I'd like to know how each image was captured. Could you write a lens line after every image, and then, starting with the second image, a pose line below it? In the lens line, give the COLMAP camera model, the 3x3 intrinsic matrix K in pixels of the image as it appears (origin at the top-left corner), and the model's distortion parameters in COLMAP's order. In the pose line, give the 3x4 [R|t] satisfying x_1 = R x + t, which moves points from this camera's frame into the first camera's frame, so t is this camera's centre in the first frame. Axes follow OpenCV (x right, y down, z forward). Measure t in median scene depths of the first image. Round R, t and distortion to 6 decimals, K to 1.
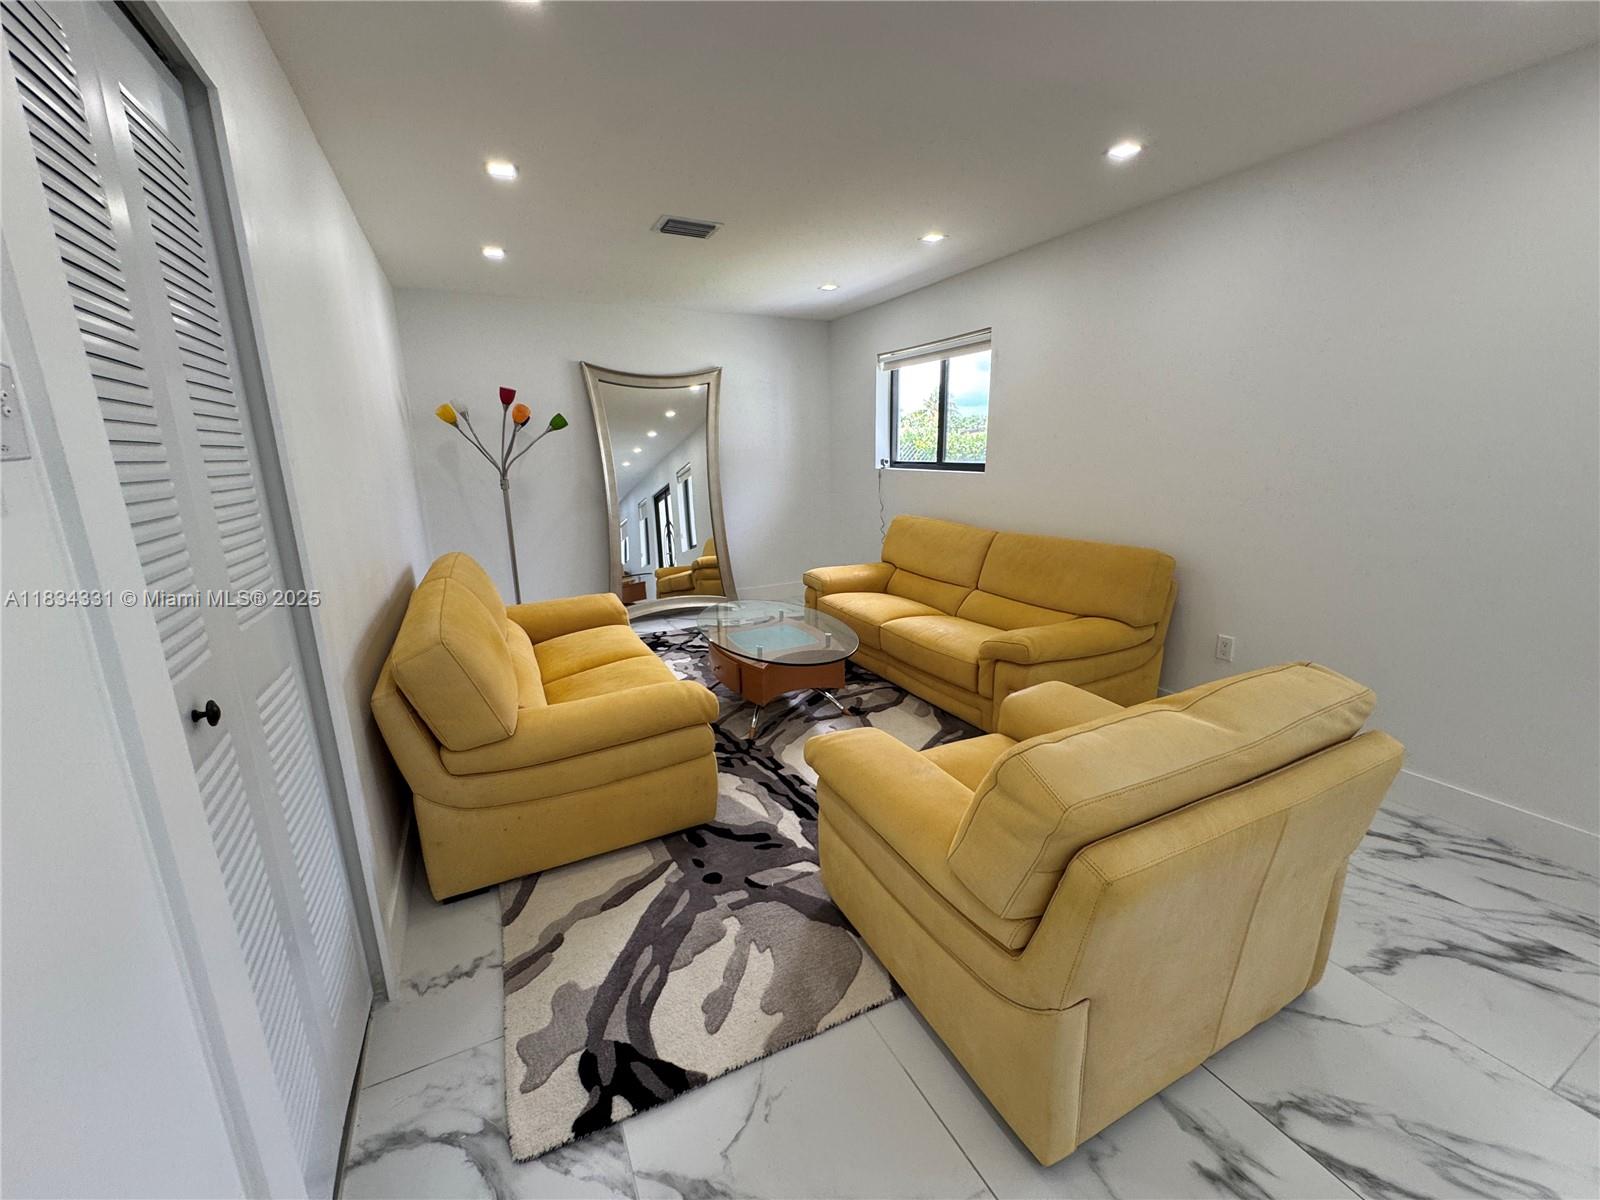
lens RADIAL K [[637.5, 0, 805.6], [0, 637.5, 602.3], [0, 0, 1]] dist [-0.005014, -0.000111]
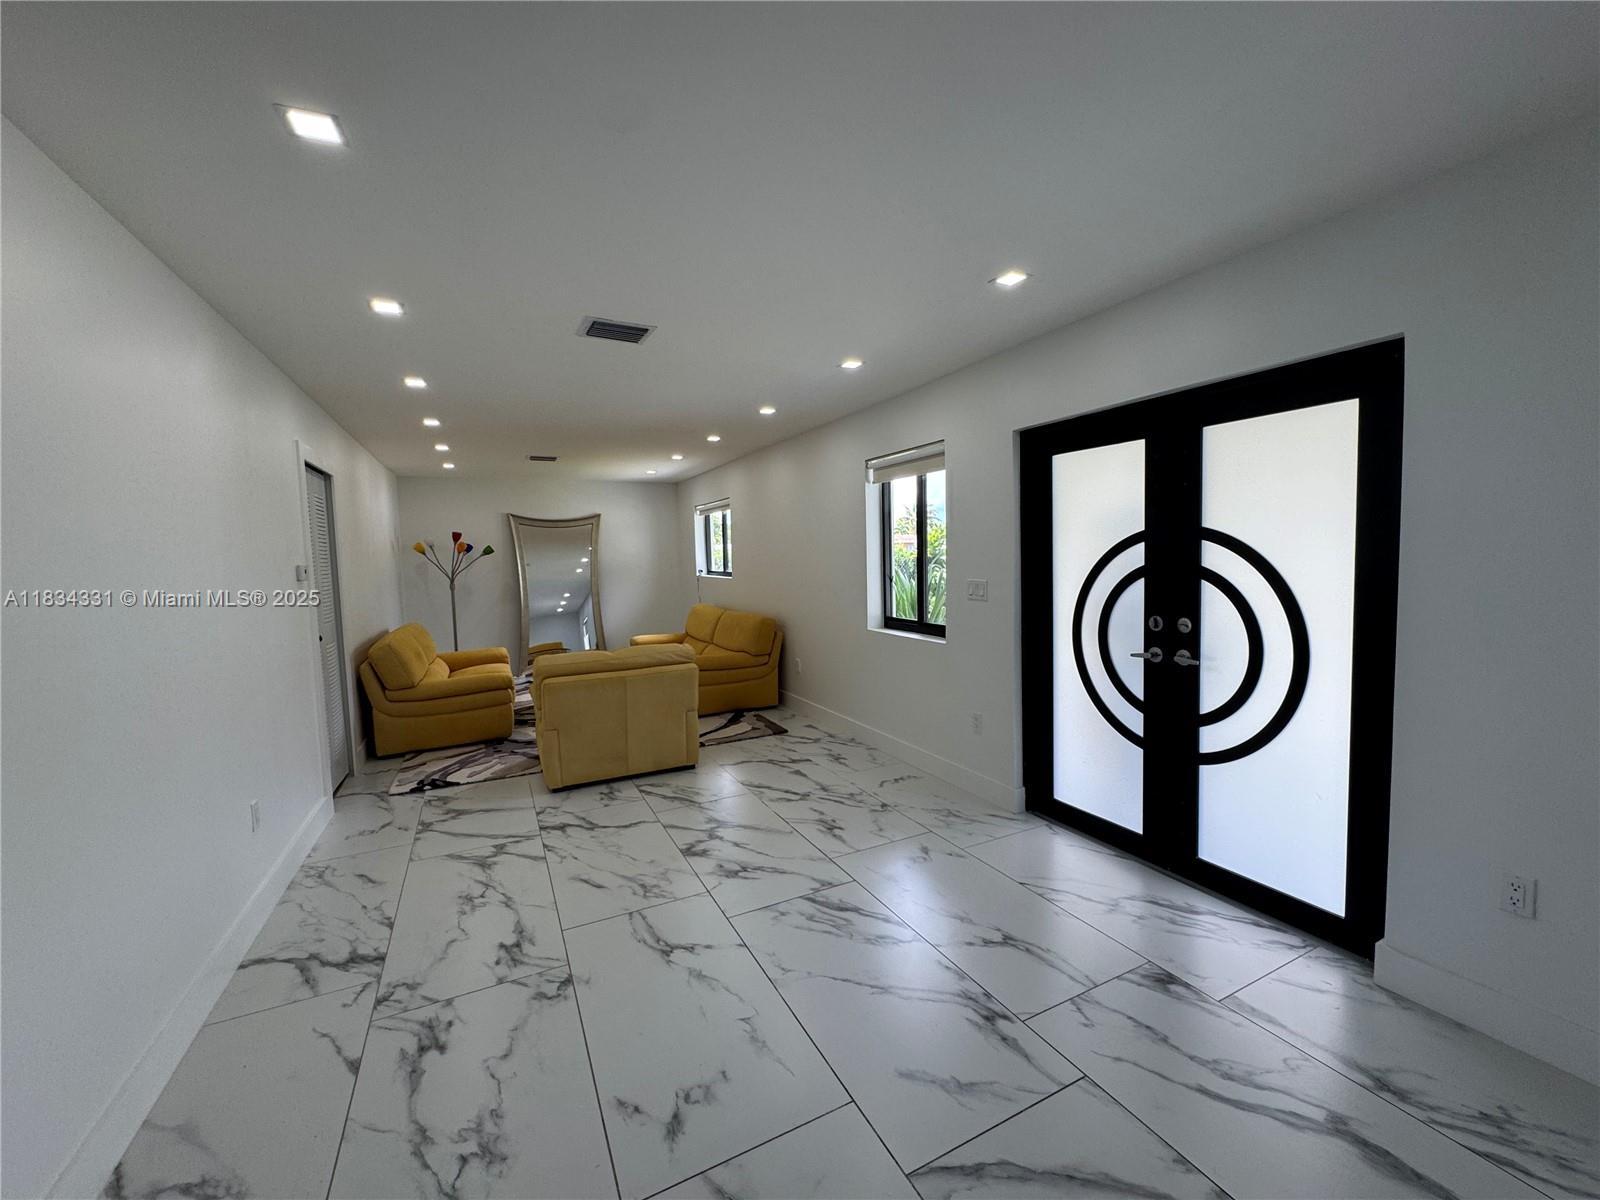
lens RADIAL K [[637.5, 0, 799.8], [0, 637.5, 607.8], [0, 0, 1]] dist [-0.005014, -0.000111]
pose [[0.999915, -0.006606, -0.011250, 0.946529], [0.004786, 0.987935, -0.154793, 0.271354], [0.012137, 0.154726, 0.987883, -1.305426]]
